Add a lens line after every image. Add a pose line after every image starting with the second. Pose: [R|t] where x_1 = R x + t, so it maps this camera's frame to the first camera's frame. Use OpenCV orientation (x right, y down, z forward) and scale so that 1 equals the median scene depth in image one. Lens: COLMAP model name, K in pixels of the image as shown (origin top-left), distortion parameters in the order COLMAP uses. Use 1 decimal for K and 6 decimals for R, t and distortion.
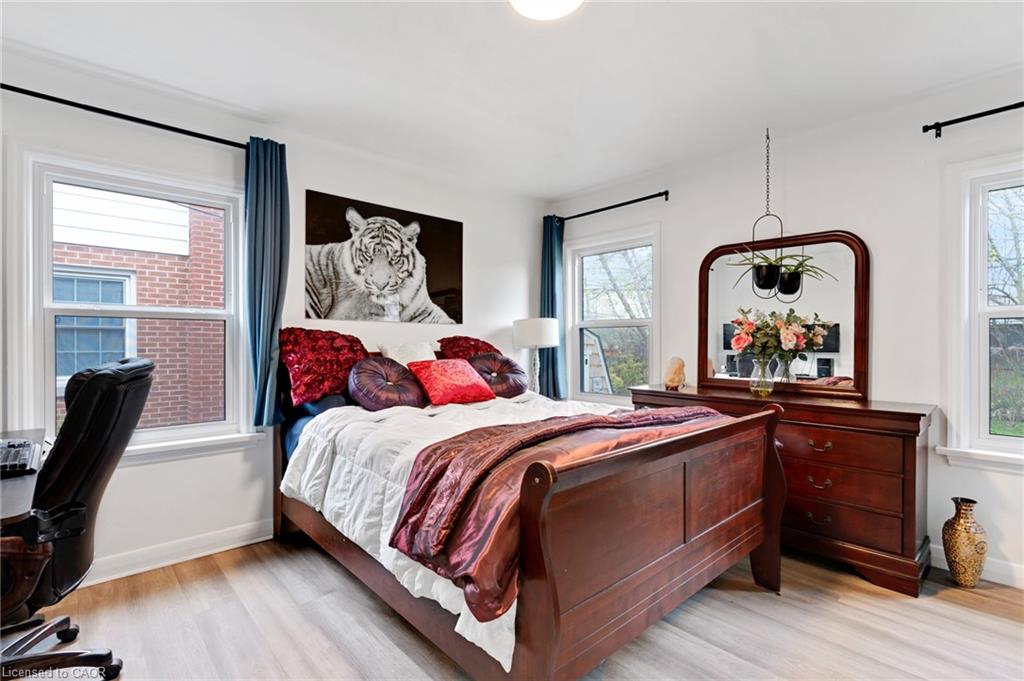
lens RADIAL K [[486.9, 0, 513.1], [0, 486.9, 342.4], [0, 0, 1]] dist [0.002699, 0.000952]
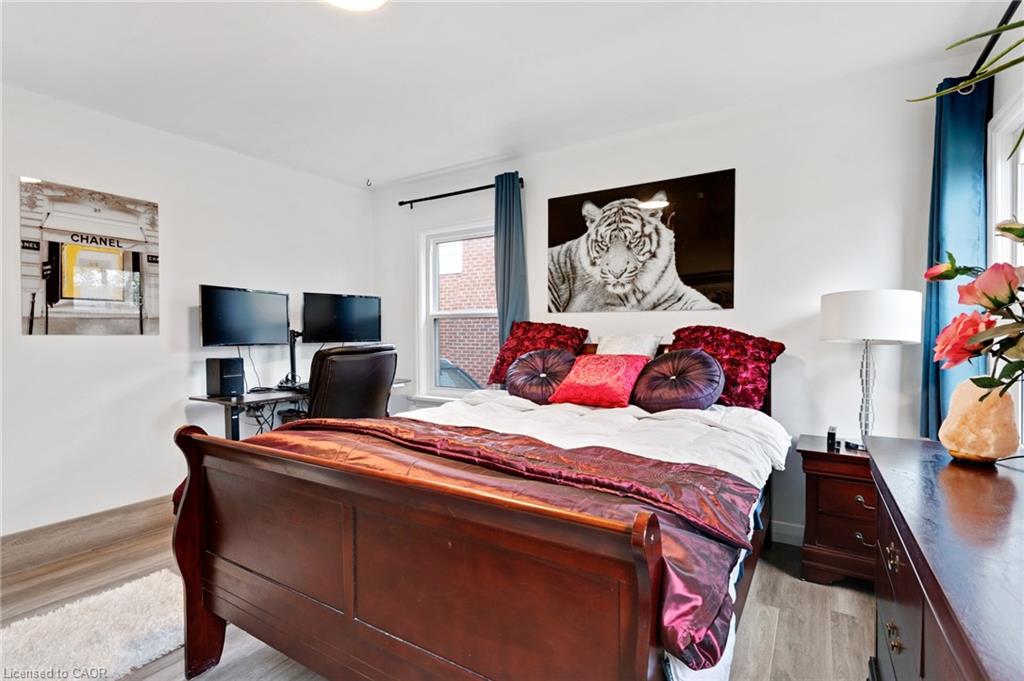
lens RADIAL K [[486.9, 0, 510.9], [0, 486.9, 338.3], [0, 0, 1]] dist [0.002699, 0.000952]
pose [[0.254131, 0.010613, -0.967112, 0.595322], [0.000332, 0.999939, 0.011060, -0.002108], [0.967170, -0.003132, 0.254112, 0.569190]]
